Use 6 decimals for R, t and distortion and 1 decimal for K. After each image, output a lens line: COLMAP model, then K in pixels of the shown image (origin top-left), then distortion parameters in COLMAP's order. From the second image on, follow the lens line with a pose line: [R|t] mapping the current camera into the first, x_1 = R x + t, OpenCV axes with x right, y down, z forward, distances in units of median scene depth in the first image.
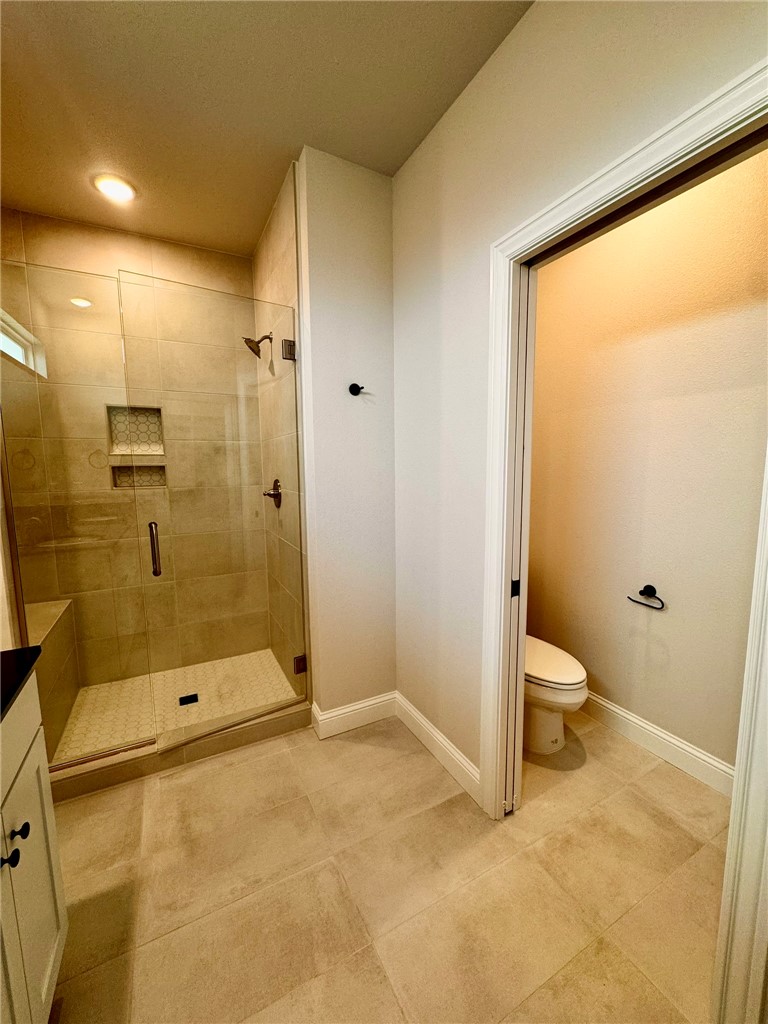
lens RADIAL K [[407.7, 0, 385.4], [0, 407.7, 510.7], [0, 0, 1]] dist [-0.002069, -0.001071]
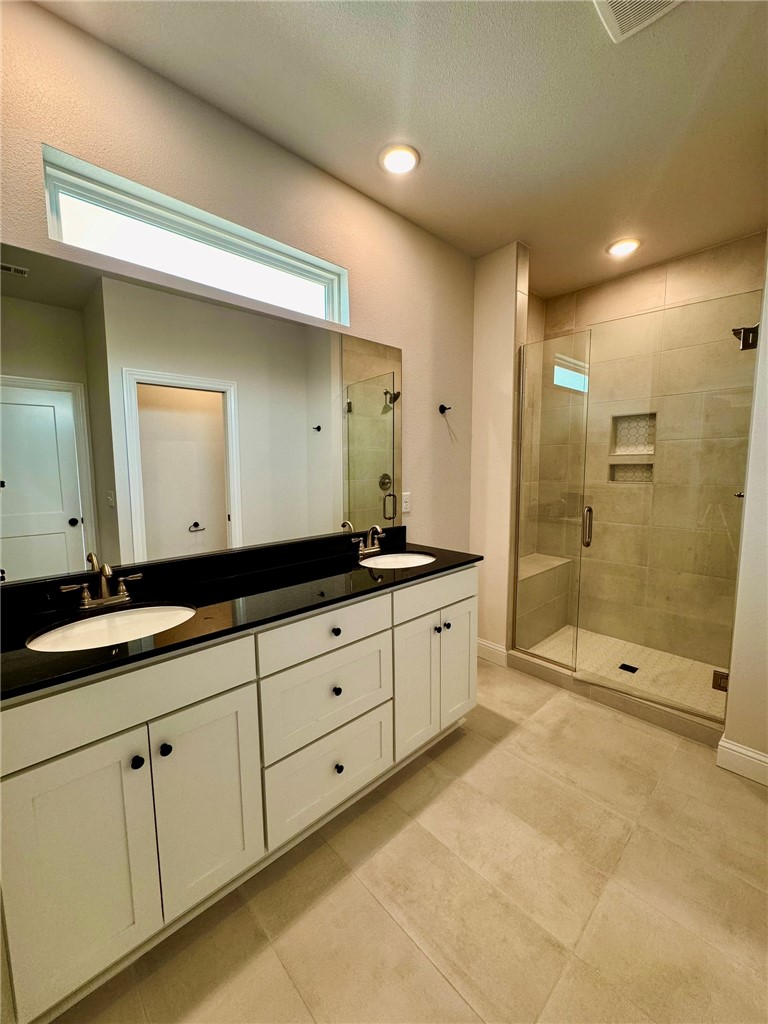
lens RADIAL K [[407.7, 0, 383.6], [0, 407.7, 510.6], [0, 0, 1]] dist [-0.002069, -0.001071]
pose [[0.257291, 0.108072, -0.960272, 0.391707], [-0.105048, 0.990966, 0.083381, 0.001505], [0.960607, 0.079421, 0.266319, -0.000749]]
